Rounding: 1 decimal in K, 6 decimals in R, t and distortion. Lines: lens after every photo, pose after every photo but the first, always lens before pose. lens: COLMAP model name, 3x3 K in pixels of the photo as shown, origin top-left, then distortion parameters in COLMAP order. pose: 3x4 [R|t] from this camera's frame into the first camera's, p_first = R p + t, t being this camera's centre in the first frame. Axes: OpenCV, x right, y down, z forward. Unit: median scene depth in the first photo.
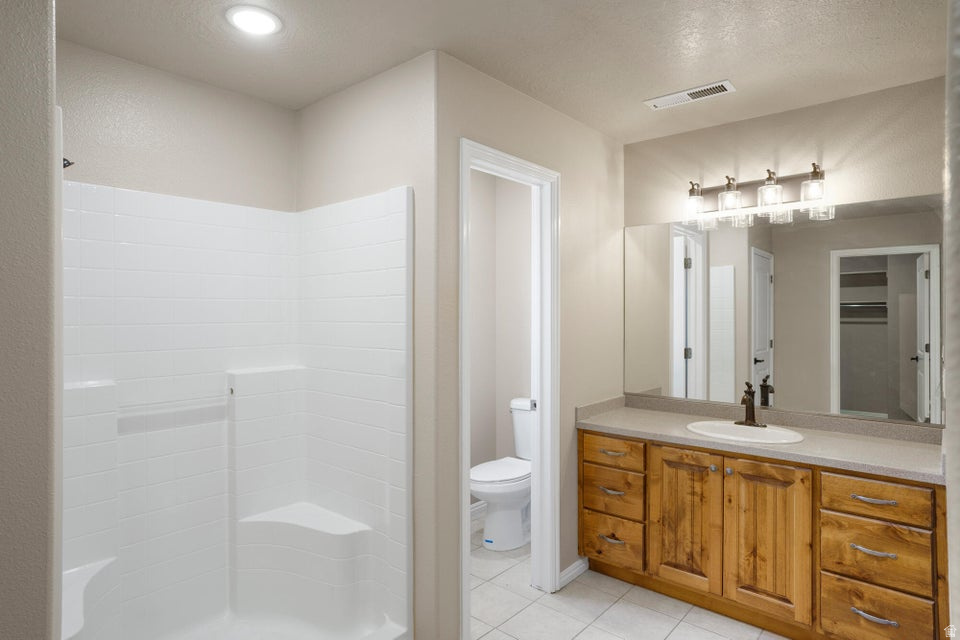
lens RADIAL K [[550.3, 0, 481.9], [0, 550.3, 315.7], [0, 0, 1]] dist [-0.037276, 0.011086]
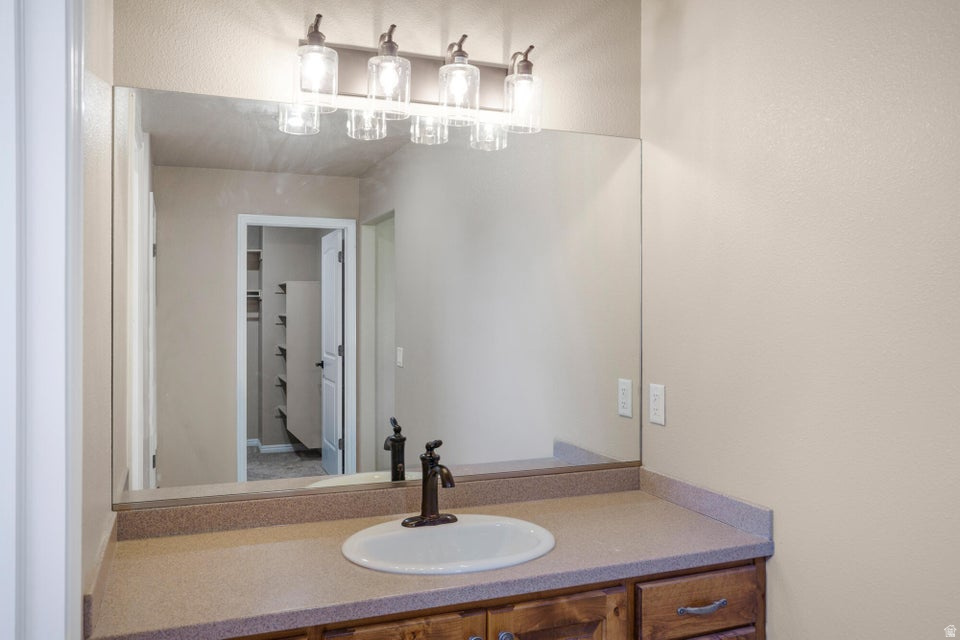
lens RADIAL K [[745.7, 0, 478.4], [0, 745.7, 314.6], [0, 0, 1]] dist [0.054817, -0.004009]
pose [[0.447924, -0.010767, 0.894007, -0.136586], [0.005350, 0.999942, 0.009363, -0.003649], [-0.894056, 0.000589, 0.447955, 0.714710]]
